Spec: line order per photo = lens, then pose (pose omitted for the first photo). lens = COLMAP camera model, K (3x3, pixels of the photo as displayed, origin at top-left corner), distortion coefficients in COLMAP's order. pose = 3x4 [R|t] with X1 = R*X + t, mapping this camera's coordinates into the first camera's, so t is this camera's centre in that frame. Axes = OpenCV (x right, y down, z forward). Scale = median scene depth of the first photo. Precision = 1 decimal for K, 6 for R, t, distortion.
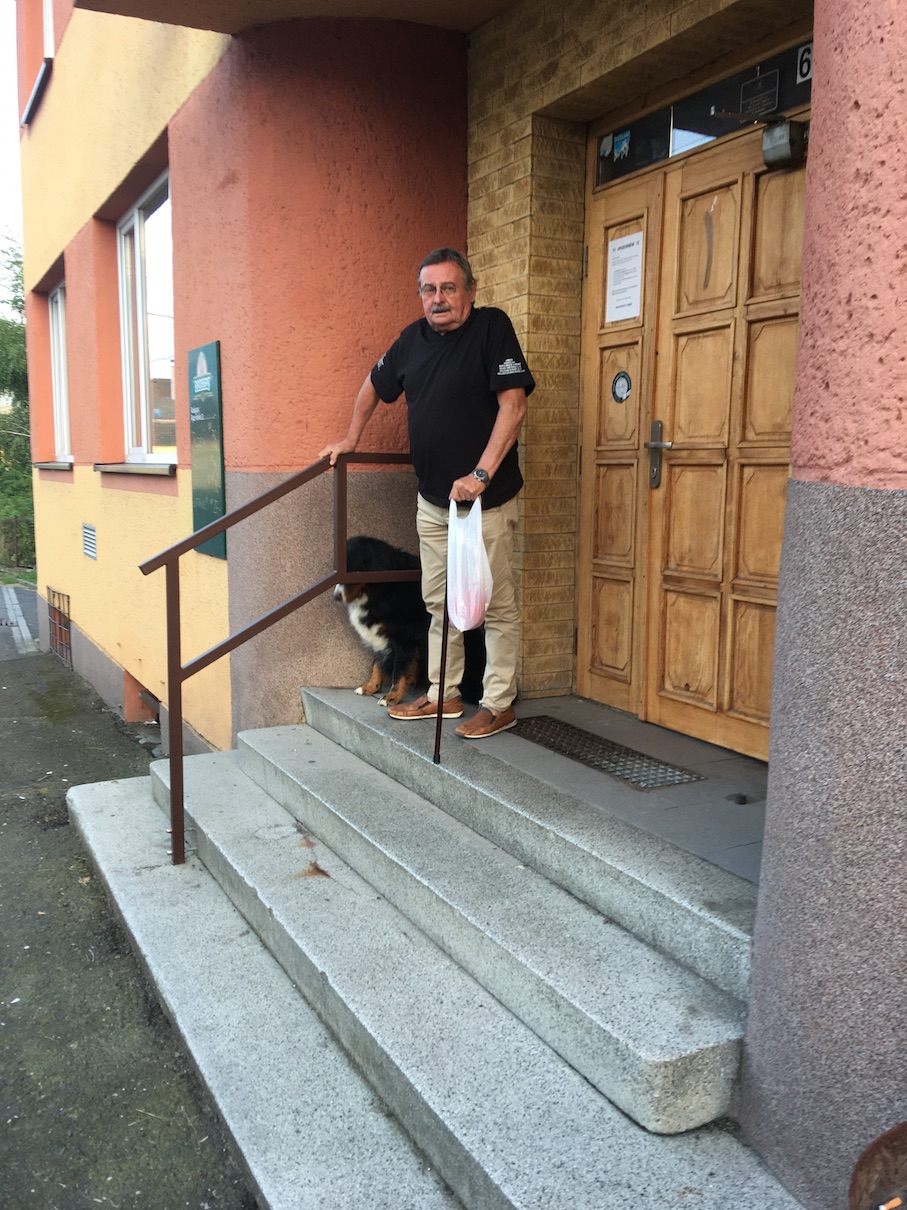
lens RADIAL K [[1024.8, 0, 432.1], [0, 1024.8, 603.8], [0, 0, 1]] dist [0.084659, -0.106161]
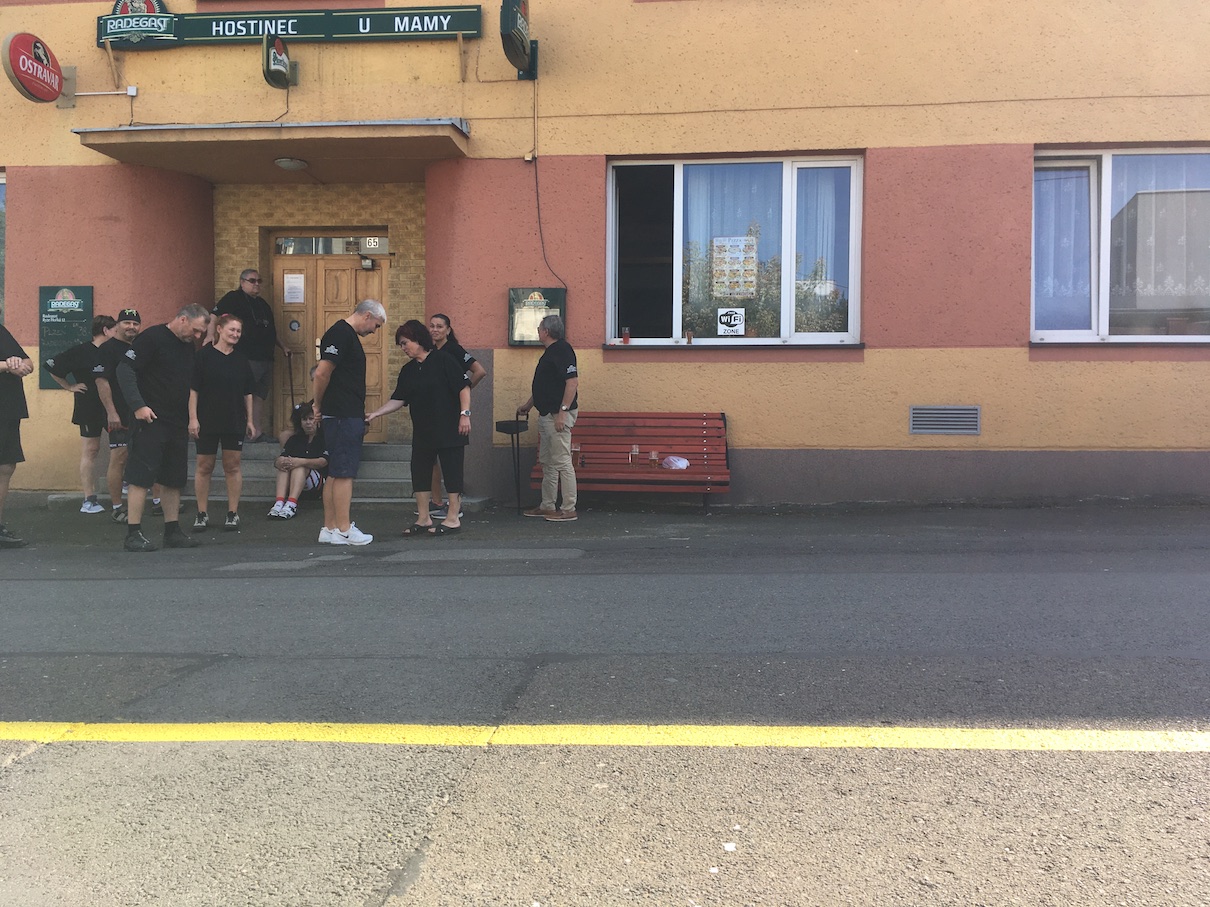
lens RADIAL K [[1024.8, 0, 603.2], [0, 1024.8, 447.0], [0, 0, 1]] dist [0.084659, -0.106161]
pose [[0.557467, -0.008287, 0.830157, -1.561108], [0.103601, 0.992828, -0.059659, 0.345944], [-0.823709, 0.119263, 0.554328, -1.126863]]
